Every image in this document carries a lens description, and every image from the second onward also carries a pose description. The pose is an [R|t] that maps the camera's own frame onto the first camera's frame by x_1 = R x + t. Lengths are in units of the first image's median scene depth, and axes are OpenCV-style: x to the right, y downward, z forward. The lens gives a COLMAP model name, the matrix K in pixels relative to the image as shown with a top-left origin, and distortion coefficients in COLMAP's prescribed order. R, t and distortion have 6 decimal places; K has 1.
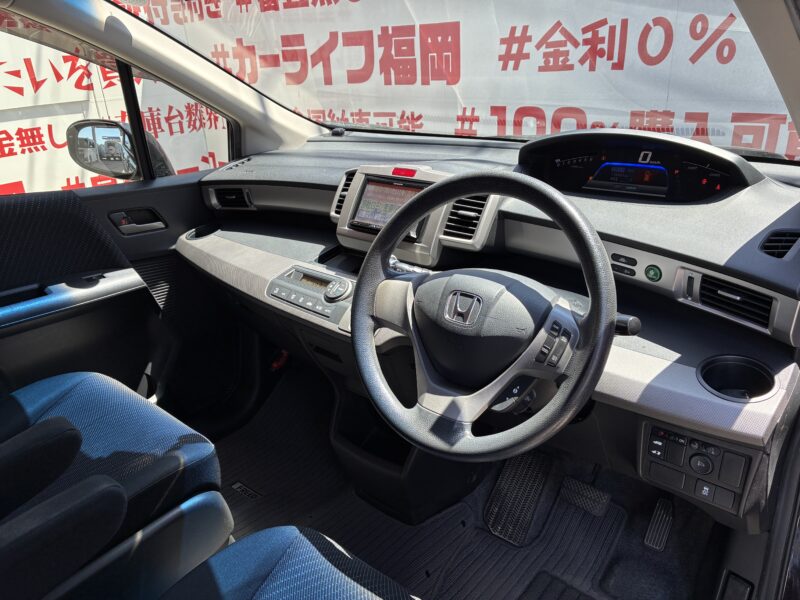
lens RADIAL K [[619.7, 0, 402.5], [0, 619.7, 283.3], [0, 0, 1]] dist [0.050588, -0.010109]
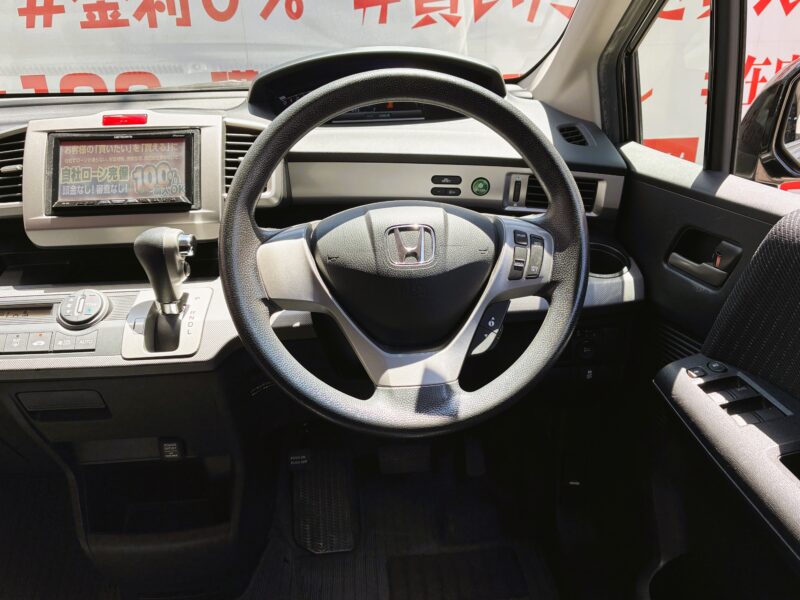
lens RADIAL K [[667.9, 0, 401.3], [0, 667.9, 284.1], [0, 0, 1]] dist [0.067545, -0.104980]
pose [[0.704123, -0.239083, 0.668618, -0.176608], [0.246189, 0.965404, 0.085945, 0.004388], [-0.666034, 0.104091, 0.738623, 0.142579]]
